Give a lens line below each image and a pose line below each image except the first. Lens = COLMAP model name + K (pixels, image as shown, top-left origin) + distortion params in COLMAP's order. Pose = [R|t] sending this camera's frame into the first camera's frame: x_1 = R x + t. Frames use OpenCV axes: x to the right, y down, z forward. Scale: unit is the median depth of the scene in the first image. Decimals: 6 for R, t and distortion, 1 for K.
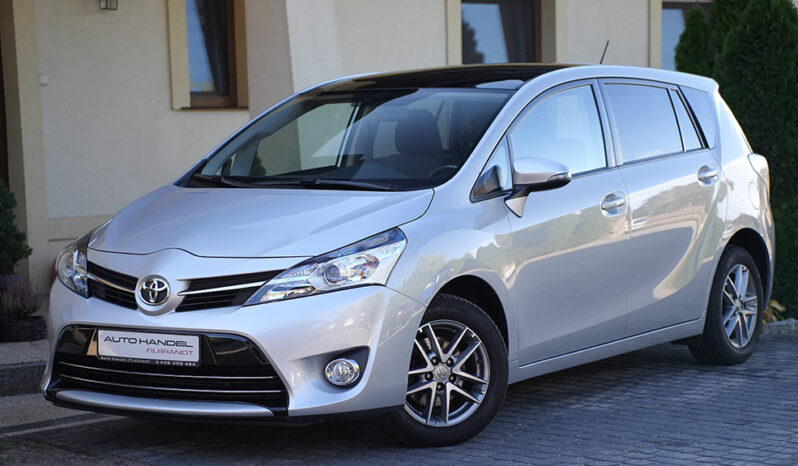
lens RADIAL K [[1724.1, 0, 398.9], [0, 1724.1, 236.7], [0, 0, 1]] dist [0.442188, 0.000000]
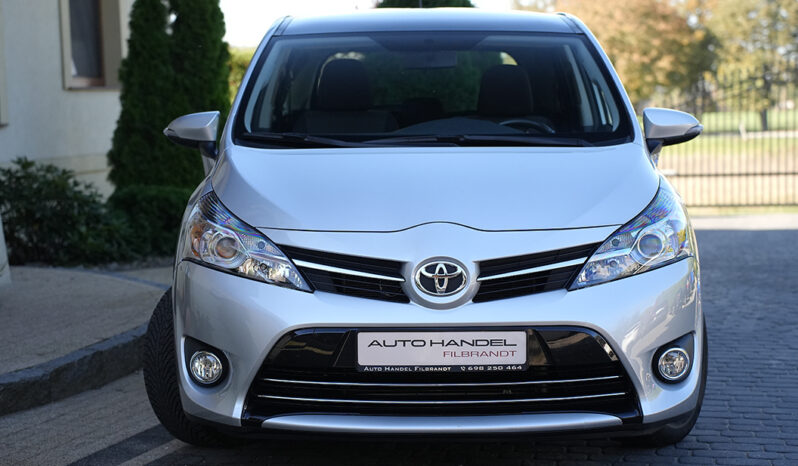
lens RADIAL K [[1600.0, 0, 395.7], [0, 1600.0, 232.6], [0, 0, 1]] dist [0.367027, 0.000000]
pose [[0.843053, -0.039514, 0.536377, -0.522235], [0.032414, 0.999218, 0.022663, -0.005379], [-0.536853, -0.001719, 0.843674, 0.396333]]
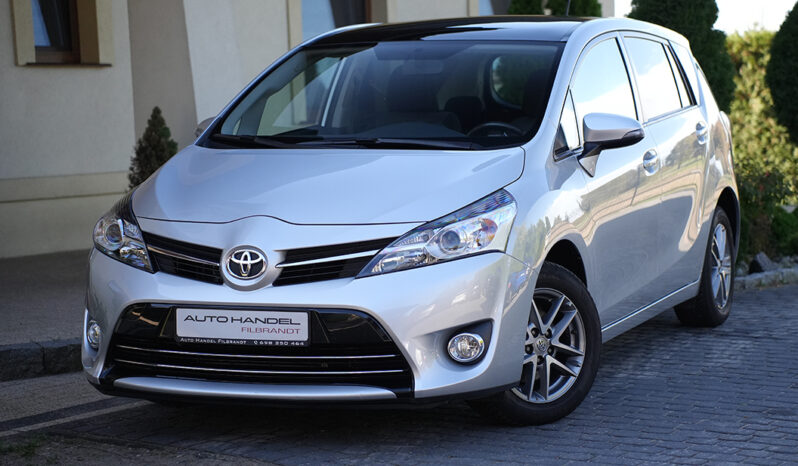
lens RADIAL K [[1724.1, 0, 428.3], [0, 1724.1, 224.1], [0, 0, 1]] dist [0.442188, 0.000000]
pose [[0.977511, -0.017066, 0.210192, -0.228649], [0.014479, 0.999799, 0.013844, 0.000011], [-0.210386, -0.010489, 0.977562, 0.104559]]
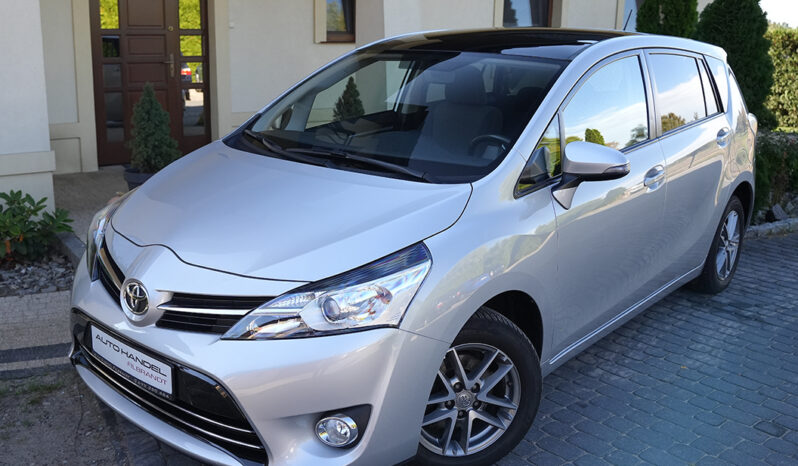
lens RADIAL K [[743.7, 0, 346.1], [0, 743.7, 223.6], [0, 0, 1]] dist [-0.065761, 0.013115]
pose [[0.986763, 0.068942, -0.146783, 0.014308], [-0.040996, 0.981783, 0.185531, -0.075381], [0.156900, -0.177057, 0.971614, 0.642769]]
